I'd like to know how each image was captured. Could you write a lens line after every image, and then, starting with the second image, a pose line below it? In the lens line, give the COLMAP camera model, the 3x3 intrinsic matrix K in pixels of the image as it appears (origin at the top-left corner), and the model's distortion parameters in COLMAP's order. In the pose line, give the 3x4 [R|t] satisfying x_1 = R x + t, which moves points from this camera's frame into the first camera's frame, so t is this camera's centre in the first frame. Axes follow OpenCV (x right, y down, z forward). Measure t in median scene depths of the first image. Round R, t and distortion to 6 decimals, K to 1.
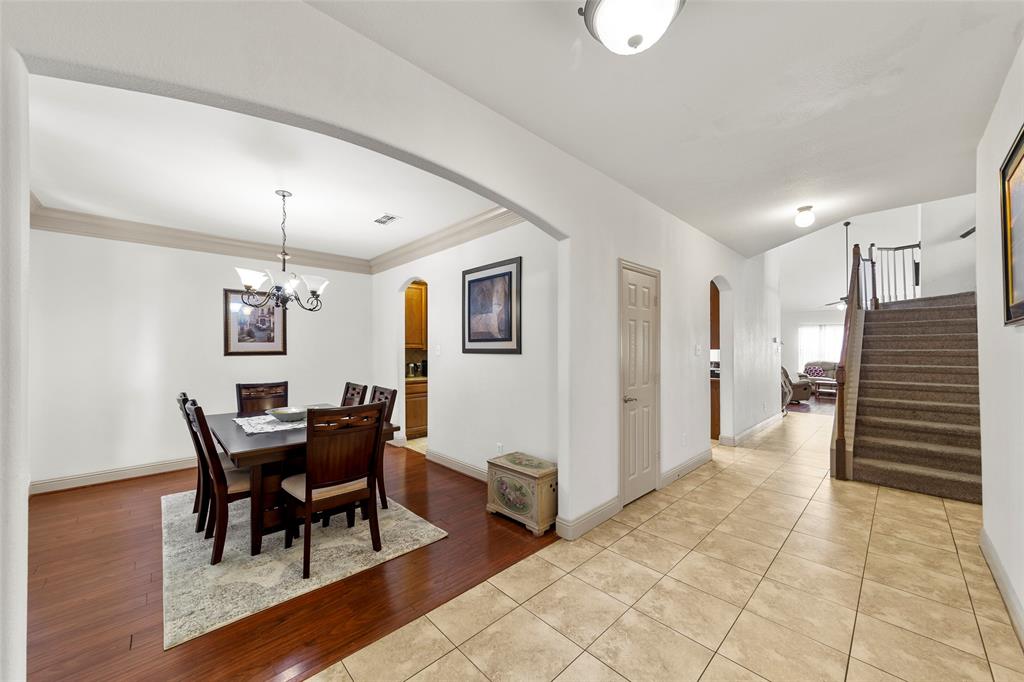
lens RADIAL K [[373.6, 0, 508.6], [0, 373.6, 348.5], [0, 0, 1]] dist [0.005878, -0.000444]
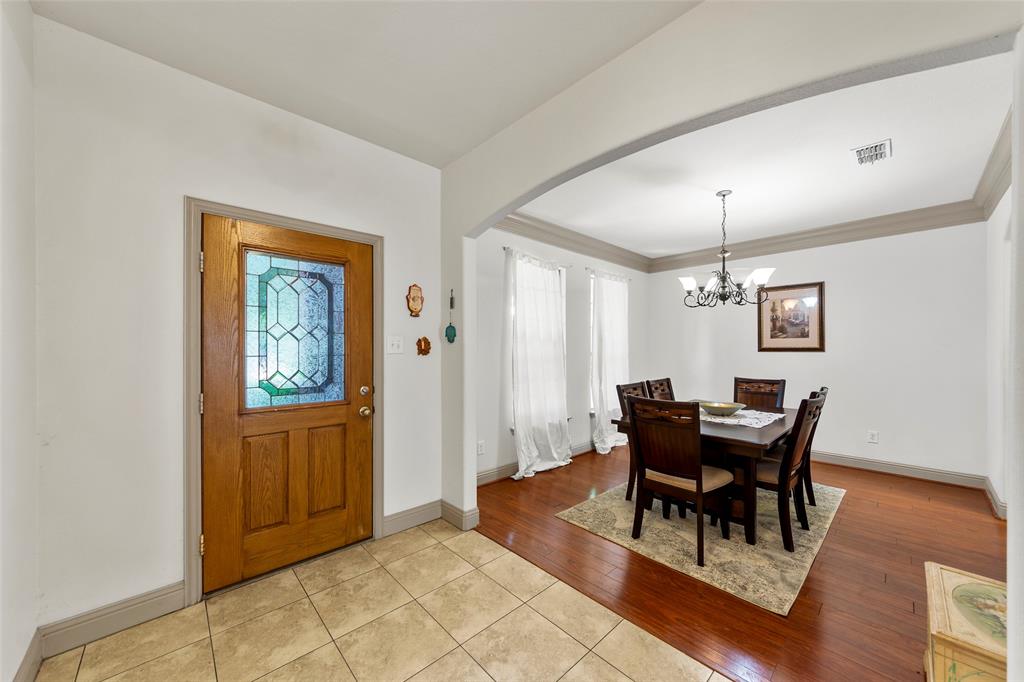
lens RADIAL K [[373.6, 0, 506.1], [0, 373.6, 345.4], [0, 0, 1]] dist [0.005878, -0.000444]
pose [[-0.012553, -0.004053, -0.999913, 0.377450], [0.003576, 0.999985, -0.004098, 0.004602], [0.999915, -0.003627, -0.012538, 0.357976]]
